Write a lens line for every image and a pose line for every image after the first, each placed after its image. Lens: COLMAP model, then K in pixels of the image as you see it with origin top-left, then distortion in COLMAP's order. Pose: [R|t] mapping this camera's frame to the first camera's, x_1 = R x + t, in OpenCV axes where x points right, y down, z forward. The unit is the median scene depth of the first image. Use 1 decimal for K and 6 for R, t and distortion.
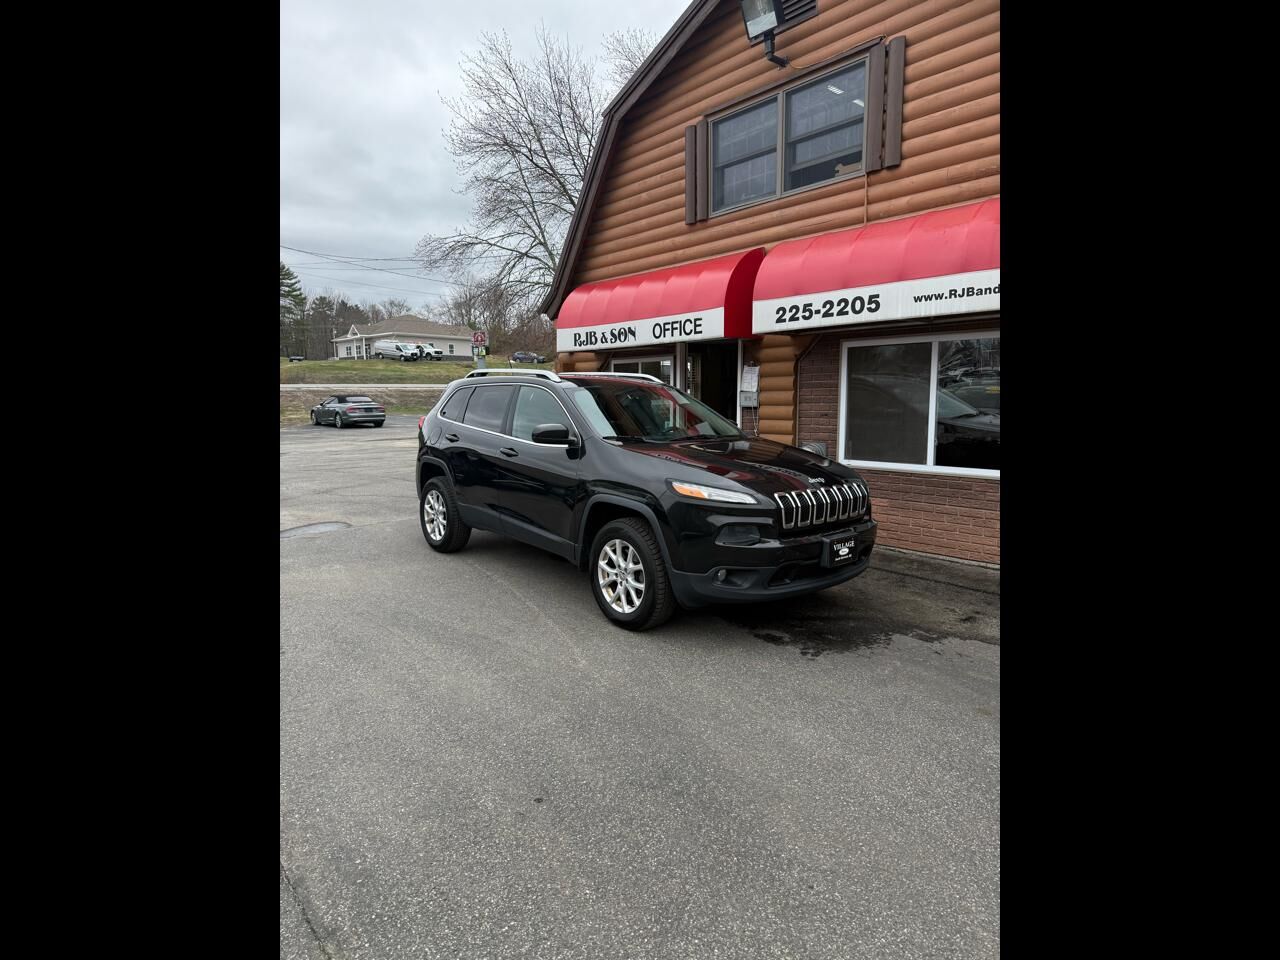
lens RADIAL K [[819.8, 0, 594.4], [0, 819.8, 514.1], [0, 0, 1]] dist [0.001749, -0.001755]
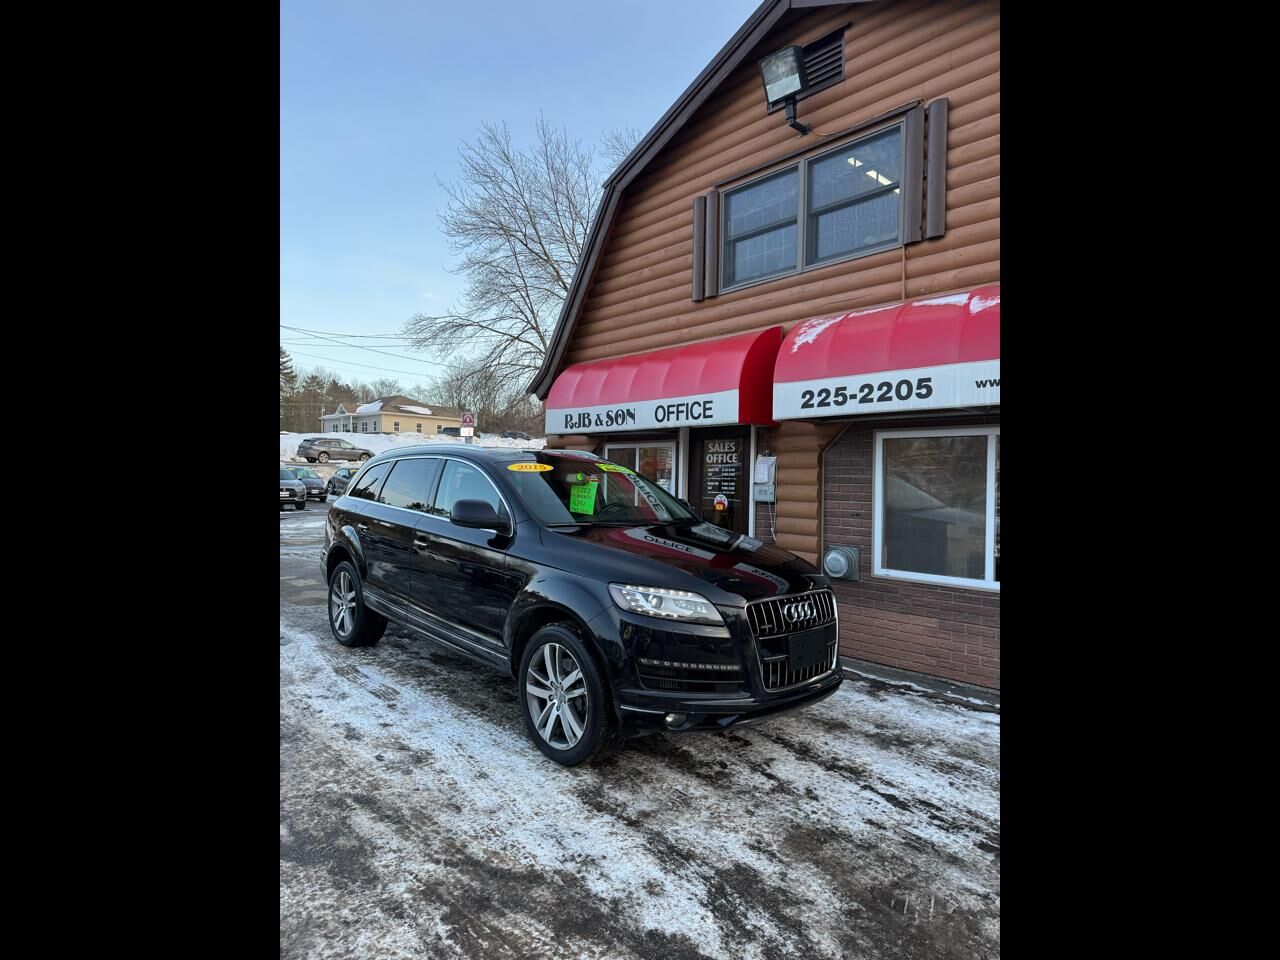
lens RADIAL K [[780.6, 0, 594.9], [0, 780.6, 484.0], [0, 0, 1]] dist [0.018579, -0.002710]
pose [[0.999293, 0.030237, 0.022352, -0.011094], [-0.026941, 0.990433, -0.135341, -0.034176], [-0.026230, 0.134643, 0.990547, 0.186570]]
